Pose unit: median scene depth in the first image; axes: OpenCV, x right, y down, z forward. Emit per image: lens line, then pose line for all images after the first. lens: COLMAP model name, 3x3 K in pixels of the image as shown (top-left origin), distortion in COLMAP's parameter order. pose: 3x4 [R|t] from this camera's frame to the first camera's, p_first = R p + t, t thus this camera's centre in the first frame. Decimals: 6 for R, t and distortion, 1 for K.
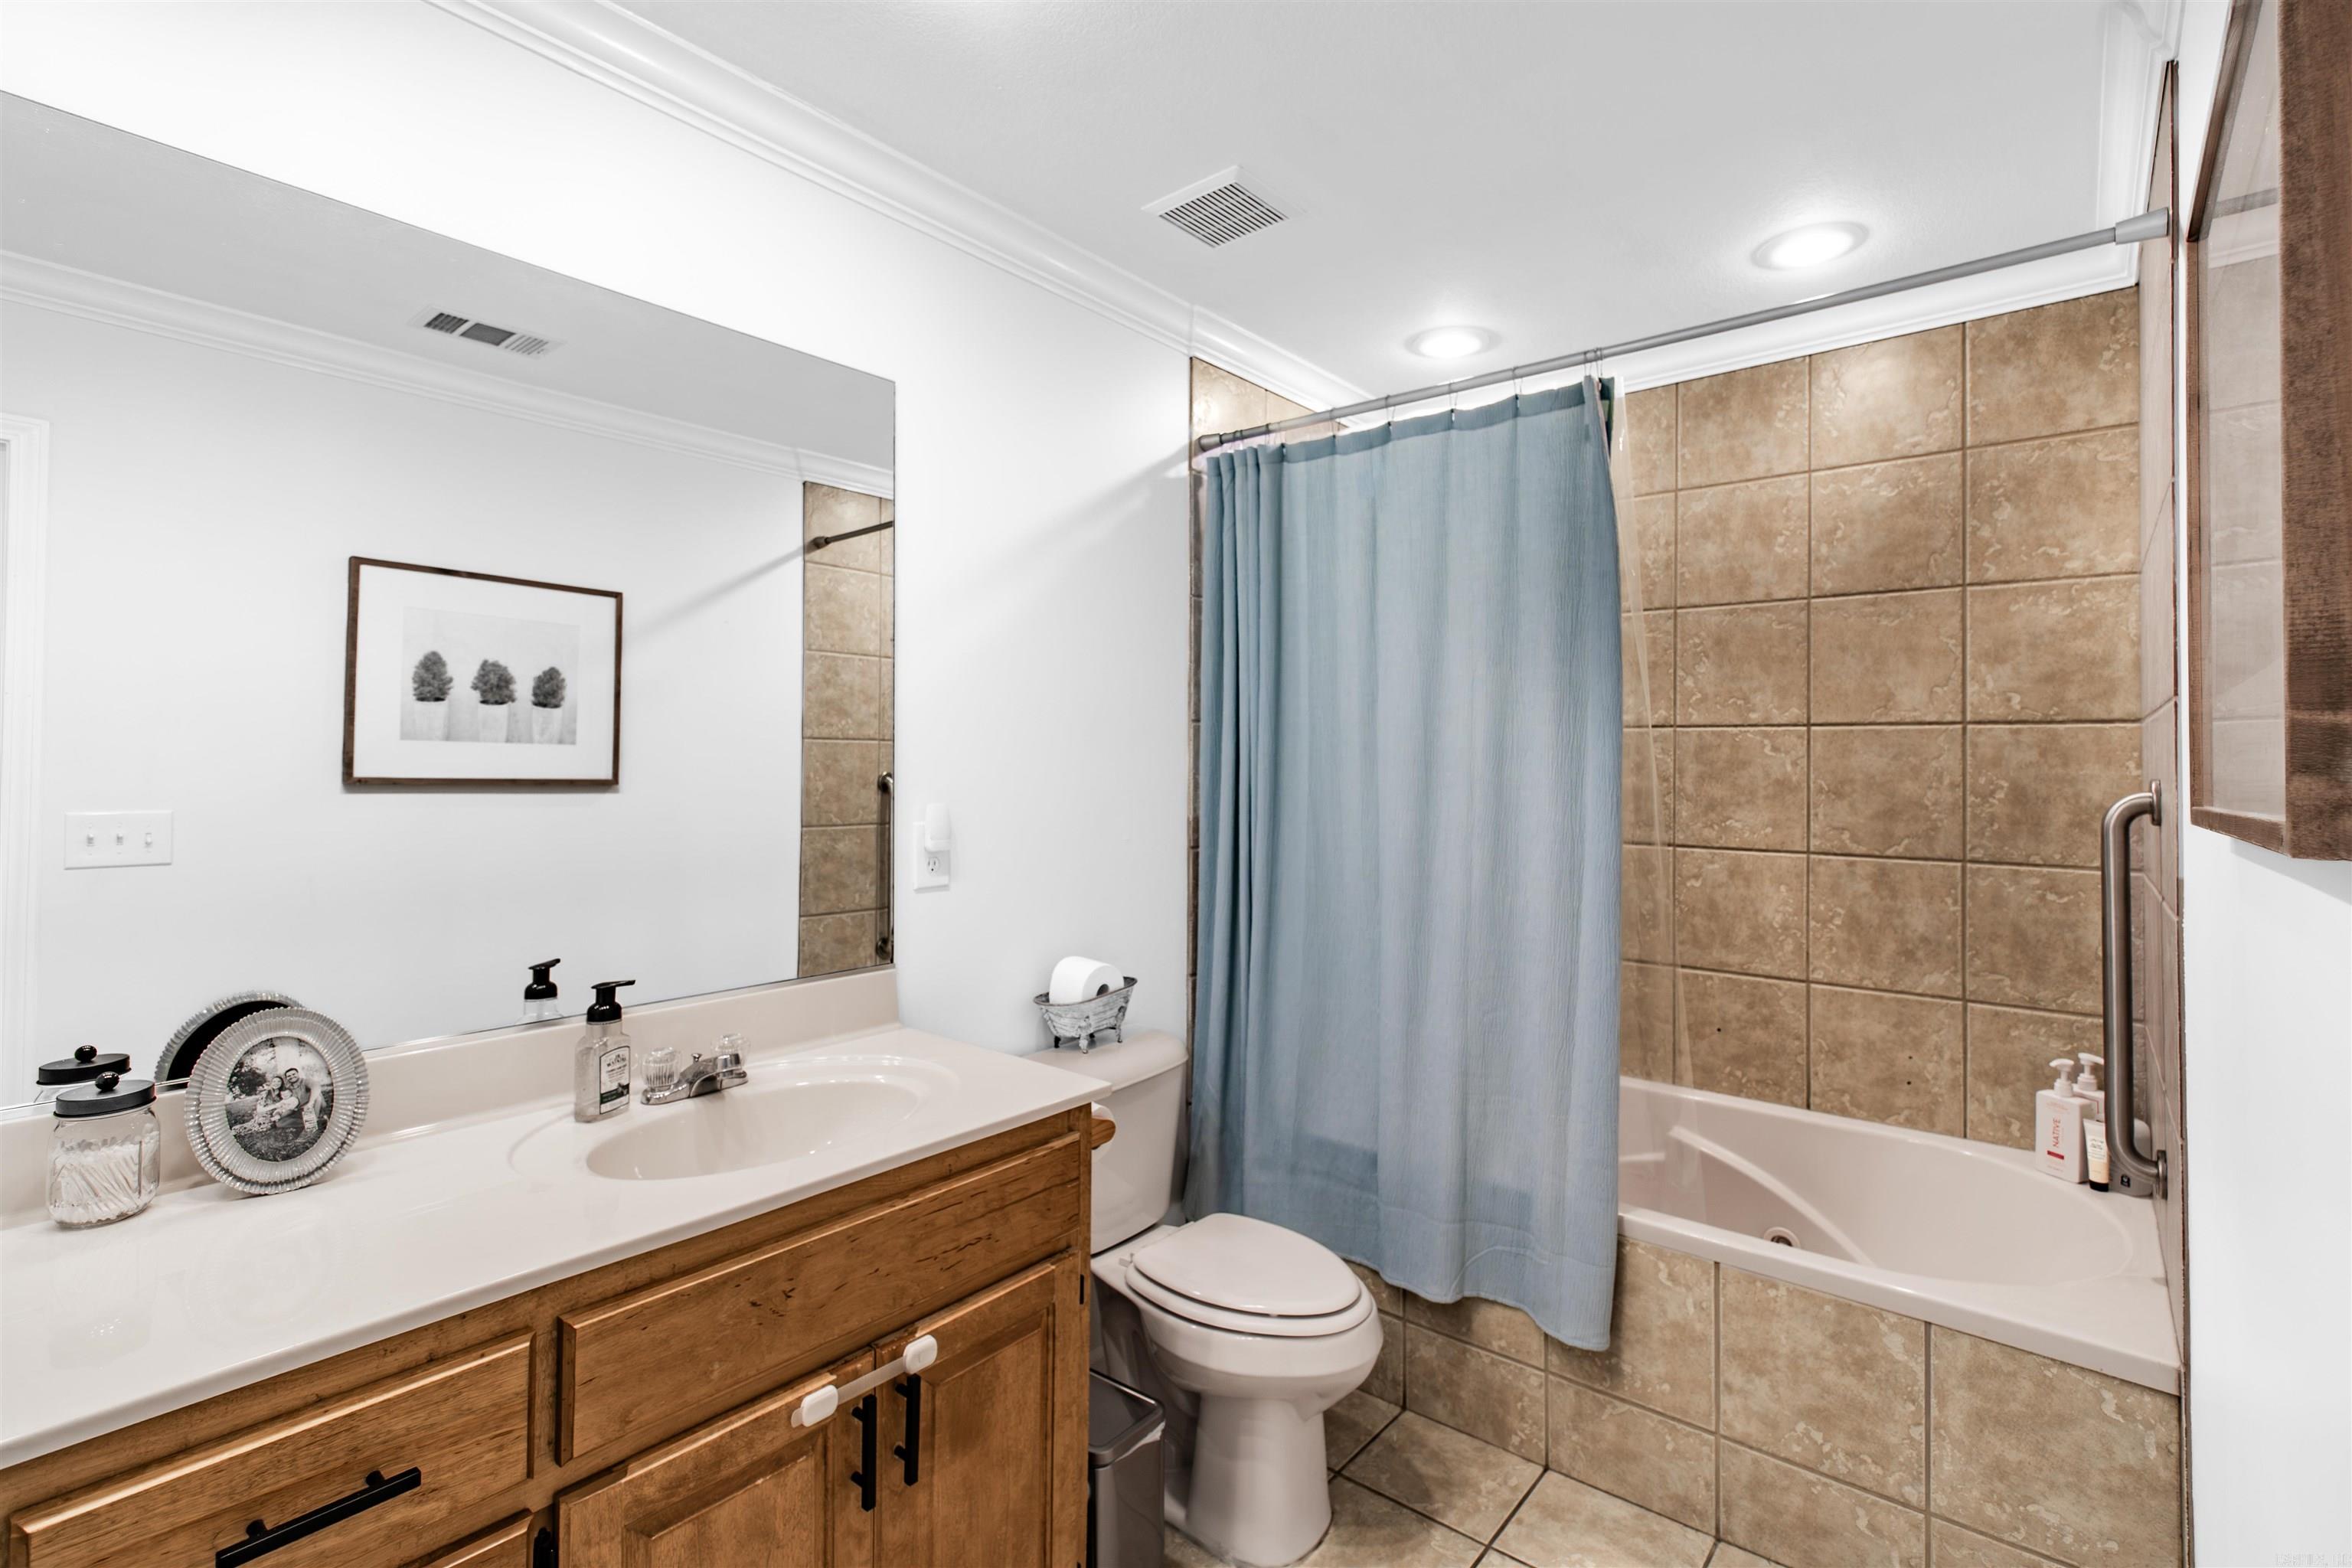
lens RADIAL K [[1075.8, 0, 1218.9], [0, 1075.8, 751.6], [0, 0, 1]] dist [0.004172, 0.000005]
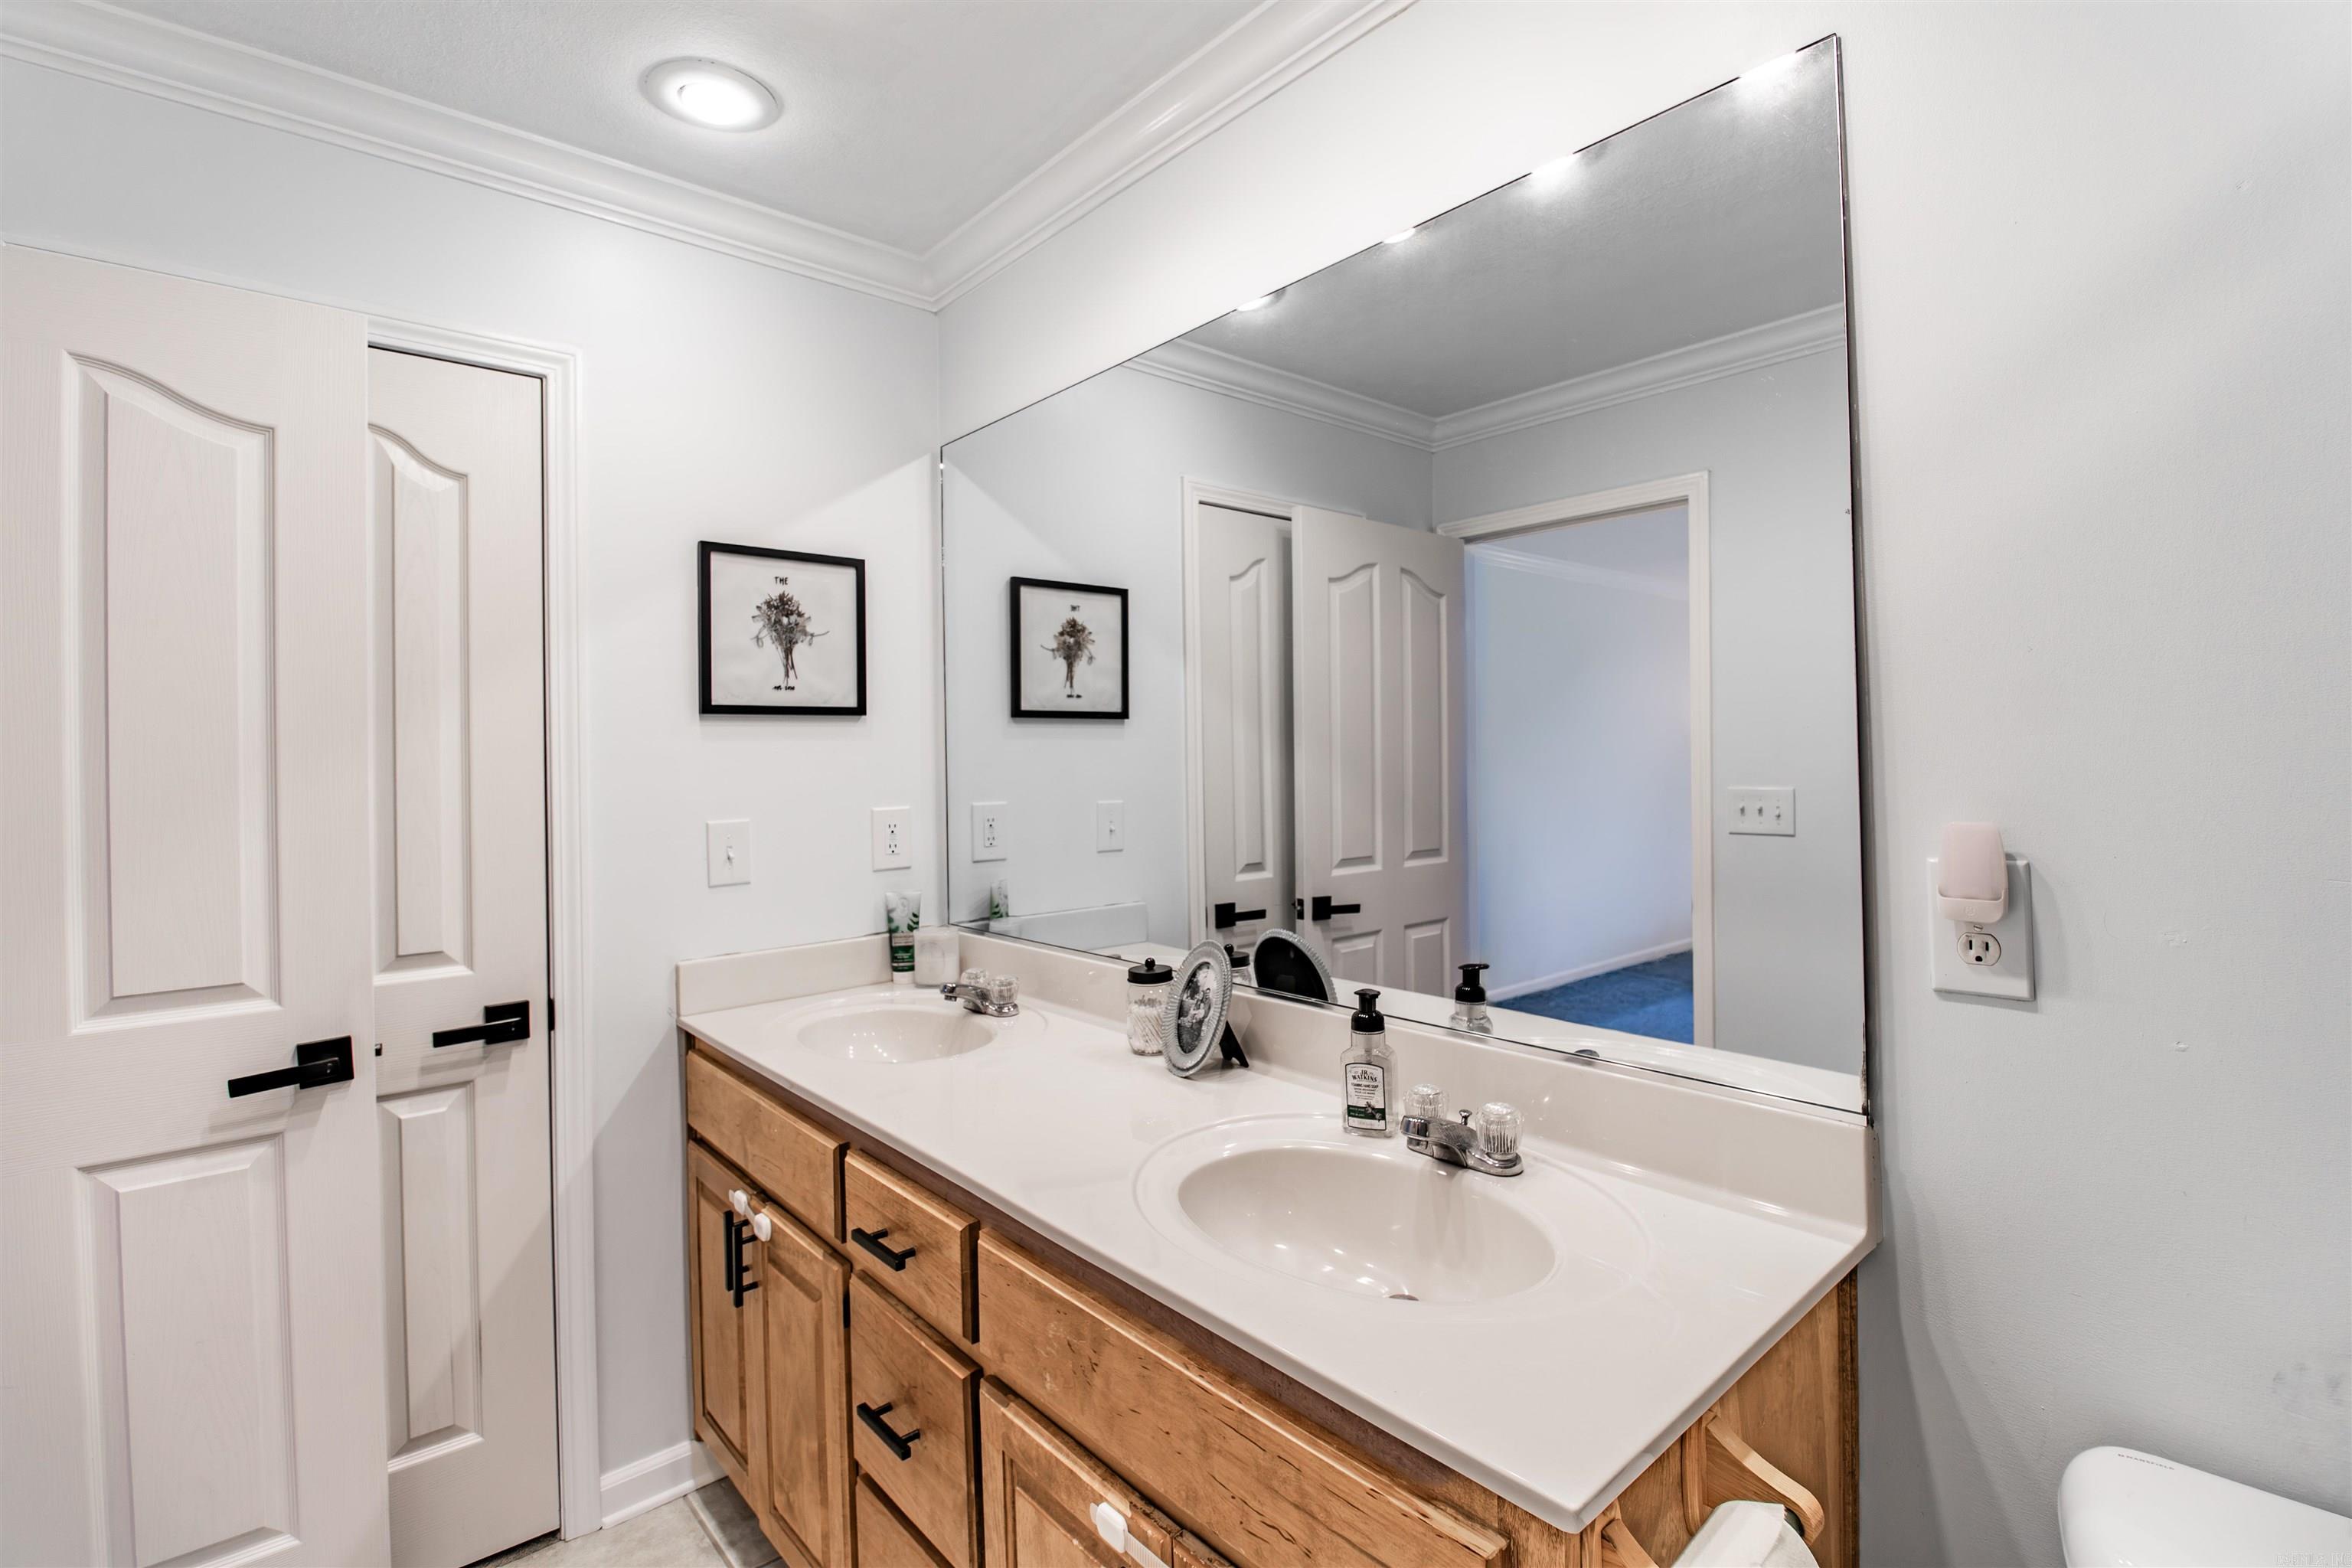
lens RADIAL K [[1075.8, 0, 1218.9], [0, 1075.8, 751.6], [0, 0, 1]] dist [0.004172, 0.000005]
pose [[-0.158983, -0.003654, -0.987275, 0.385325], [0.034346, 0.999367, -0.009230, 0.014023], [0.986684, -0.035376, -0.158757, 1.074745]]
